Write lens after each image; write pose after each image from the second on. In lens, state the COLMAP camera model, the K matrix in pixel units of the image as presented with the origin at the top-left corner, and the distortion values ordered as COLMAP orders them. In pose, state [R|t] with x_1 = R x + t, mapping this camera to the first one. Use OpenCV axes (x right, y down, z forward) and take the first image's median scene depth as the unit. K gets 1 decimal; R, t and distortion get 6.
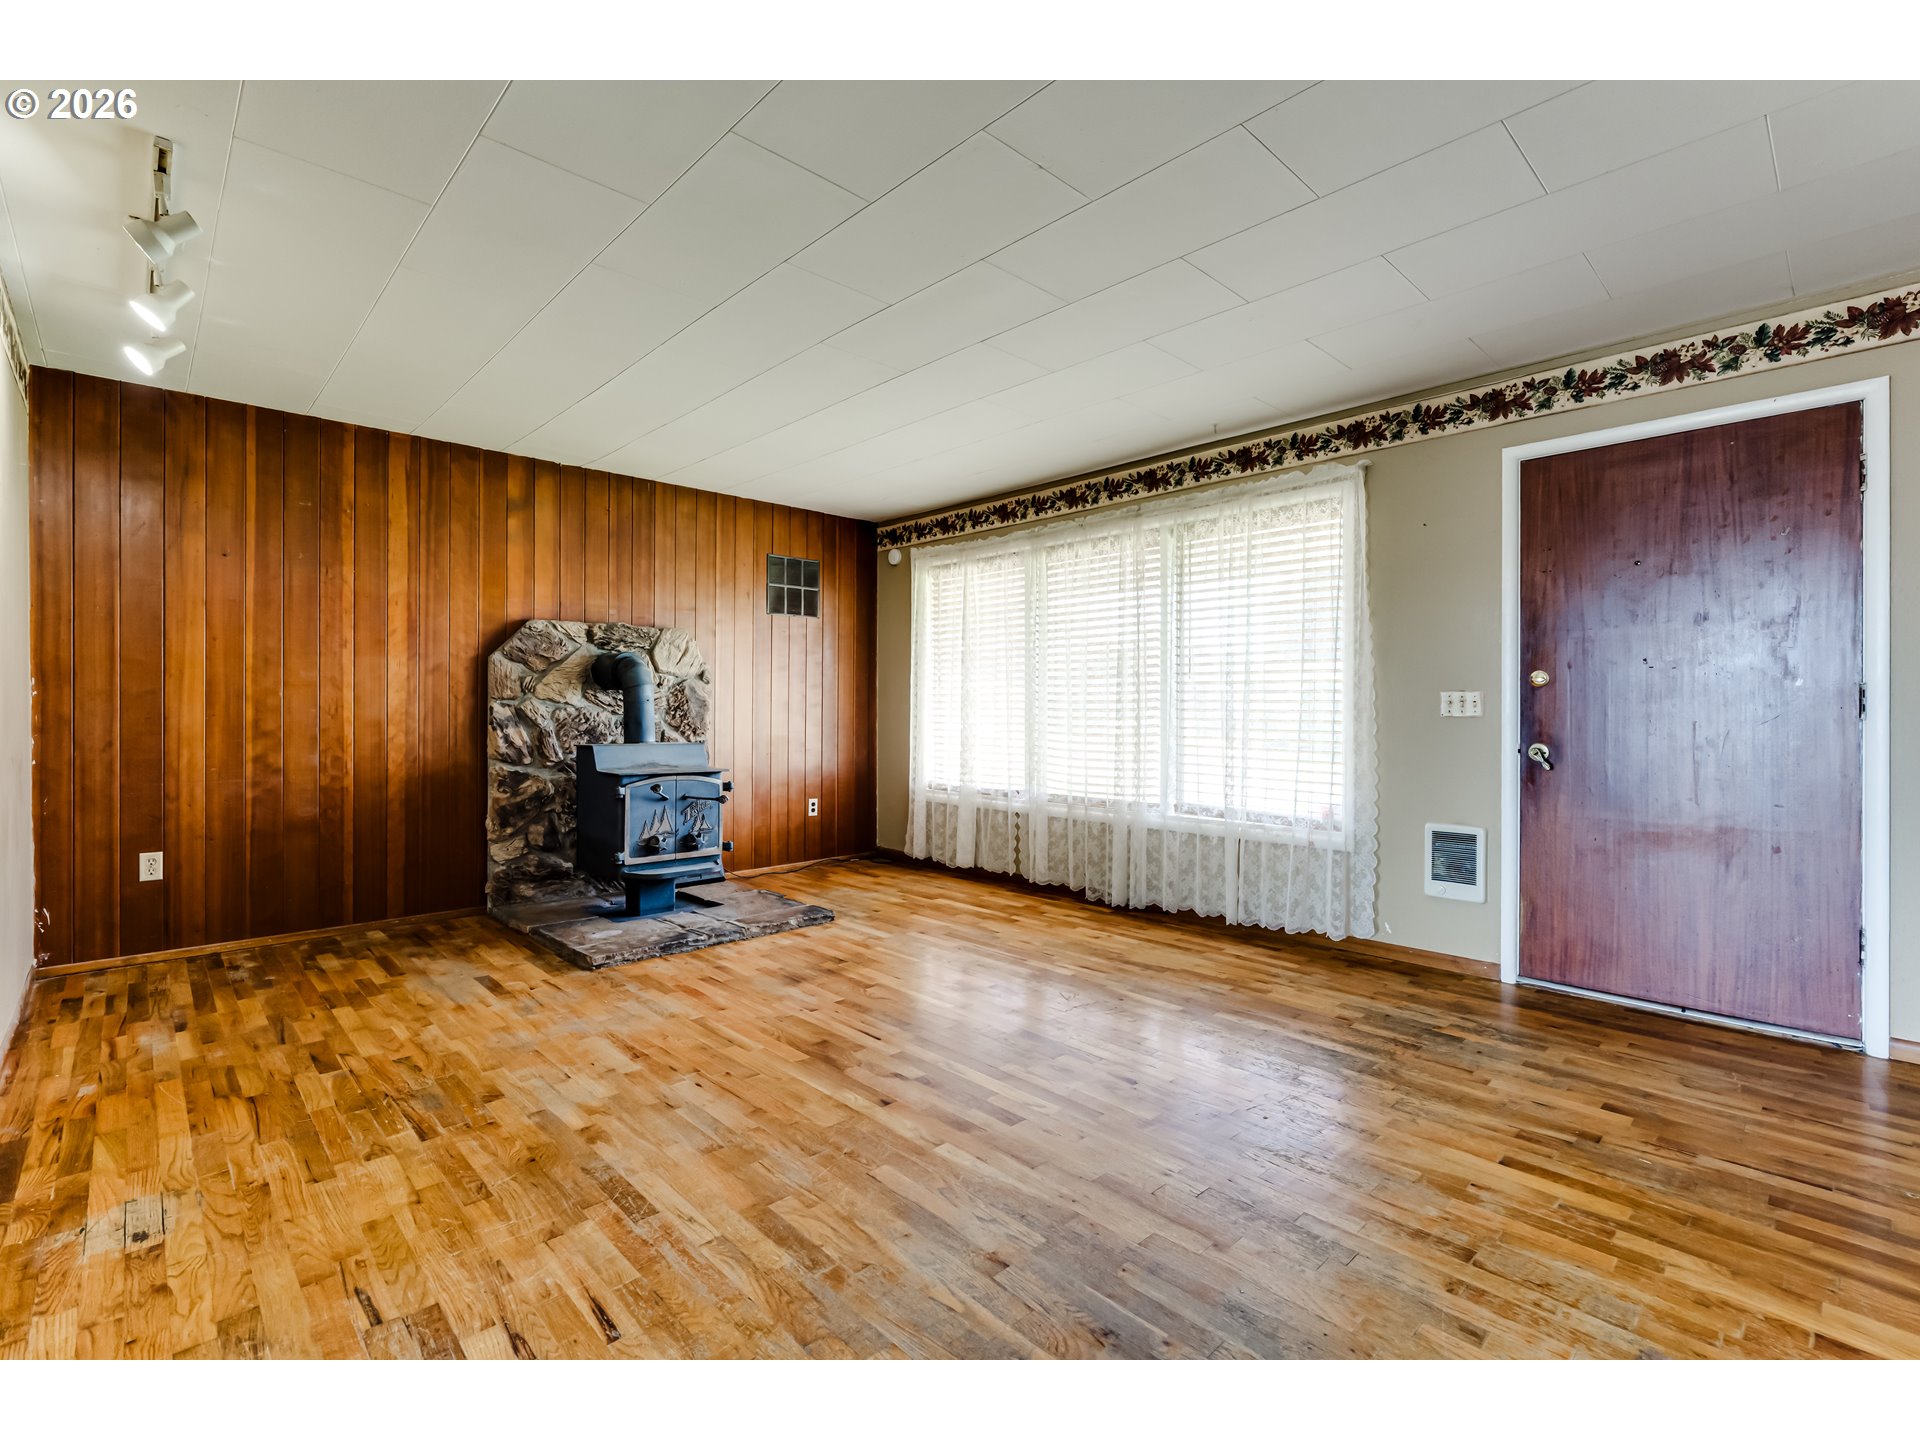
lens RADIAL K [[876.9, 0, 960.4], [0, 876.9, 715.1], [0, 0, 1]] dist [-0.002470, 0.000264]
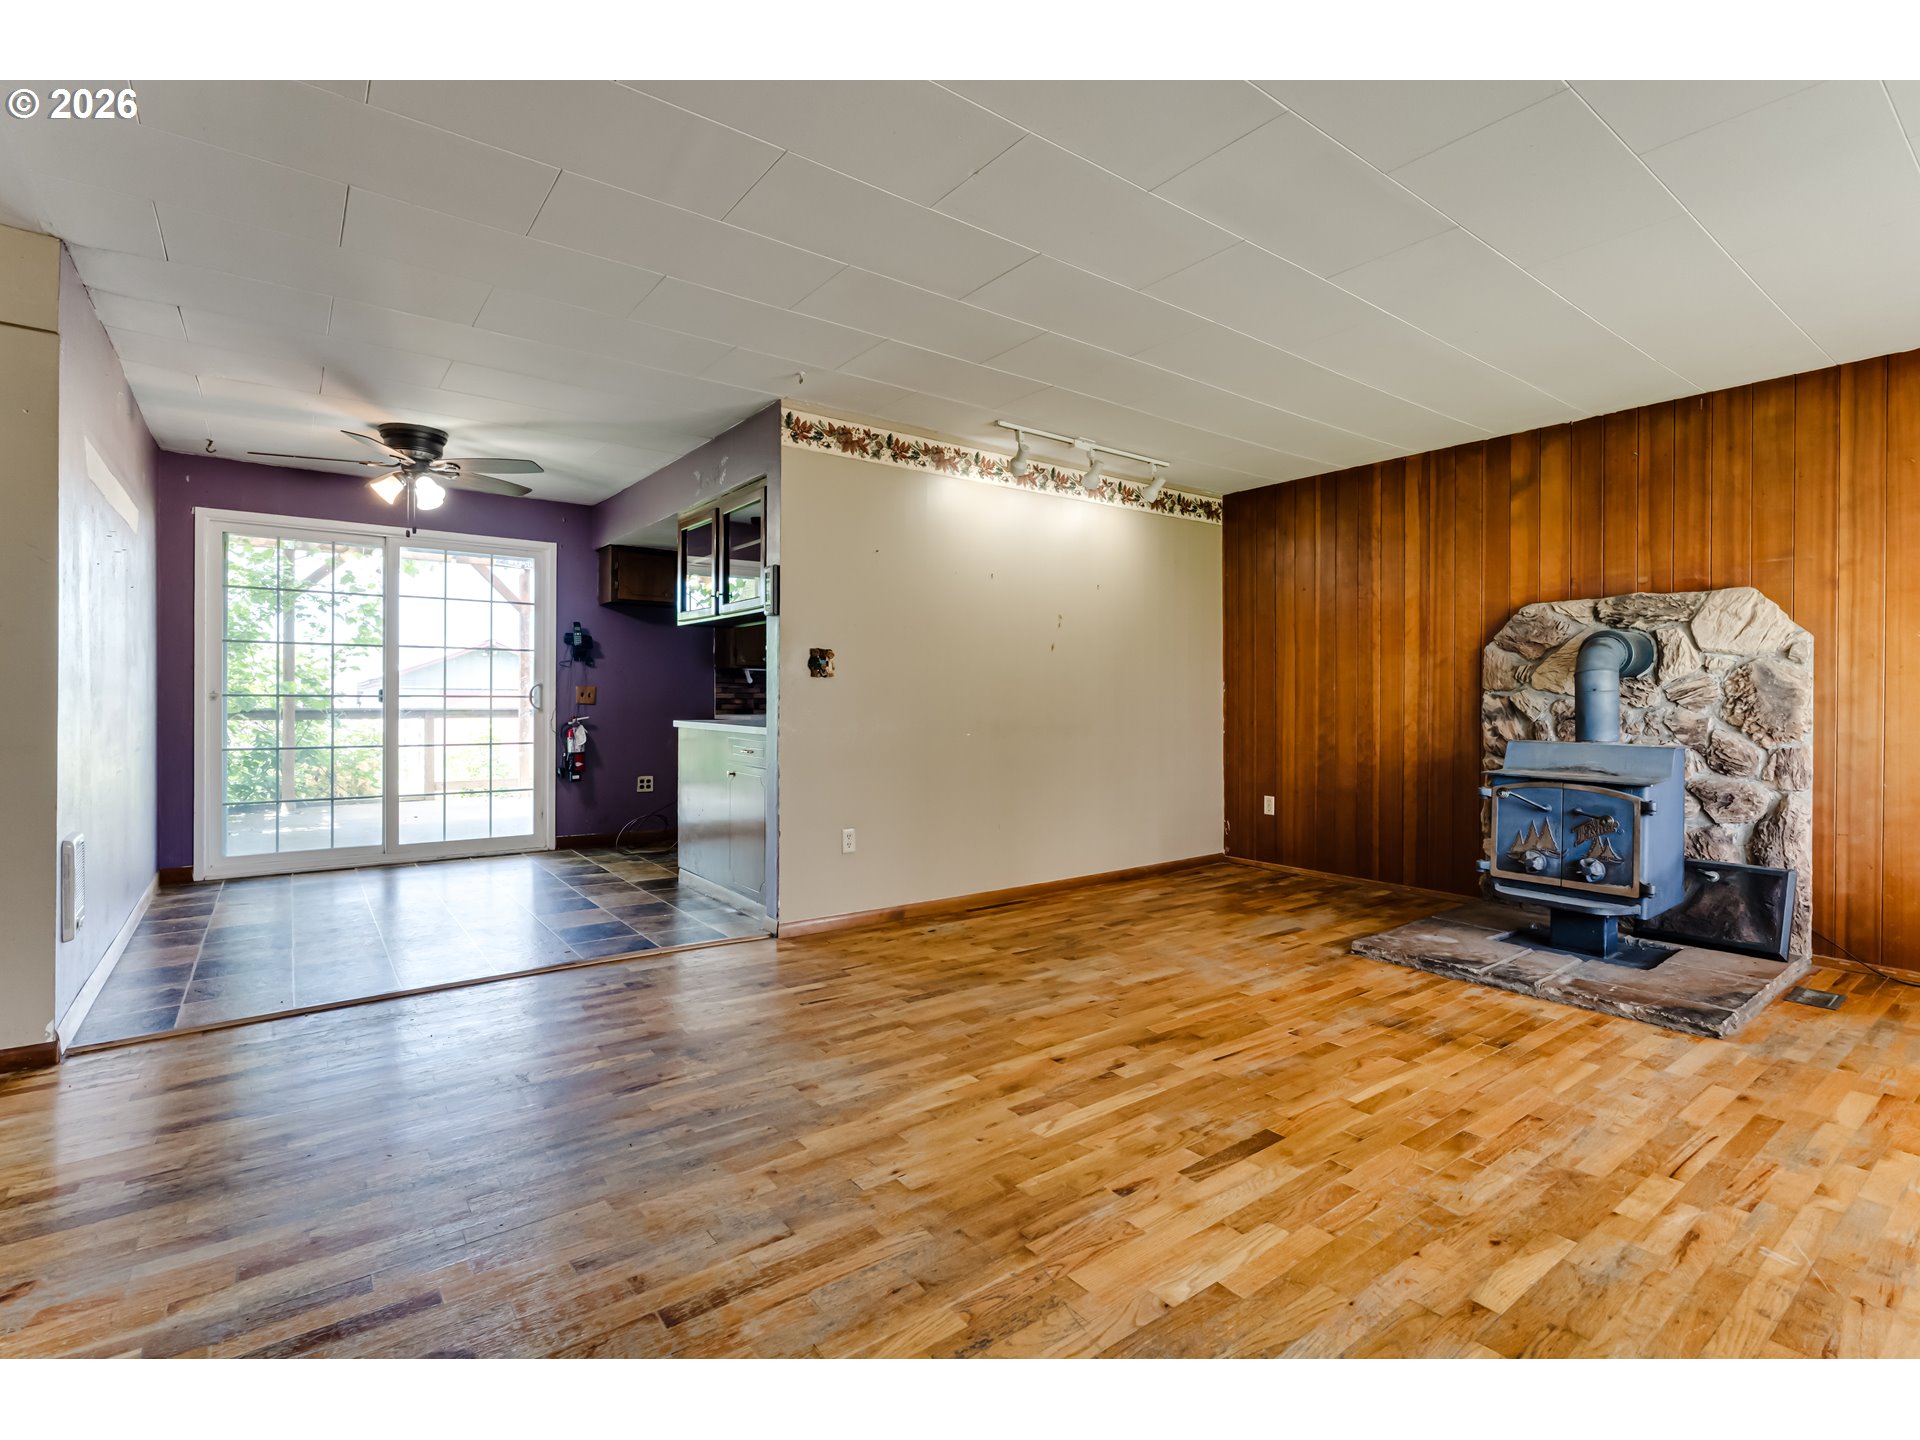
lens RADIAL K [[904.7, 0, 955.9], [0, 904.7, 694.5], [0, 0, 1]] dist [-0.000580, 0.000406]
pose [[-0.116241, -0.007799, -0.993190, 0.598315], [-0.010644, 0.999922, -0.006606, -0.000830], [0.993164, 0.009803, -0.116314, 0.572497]]
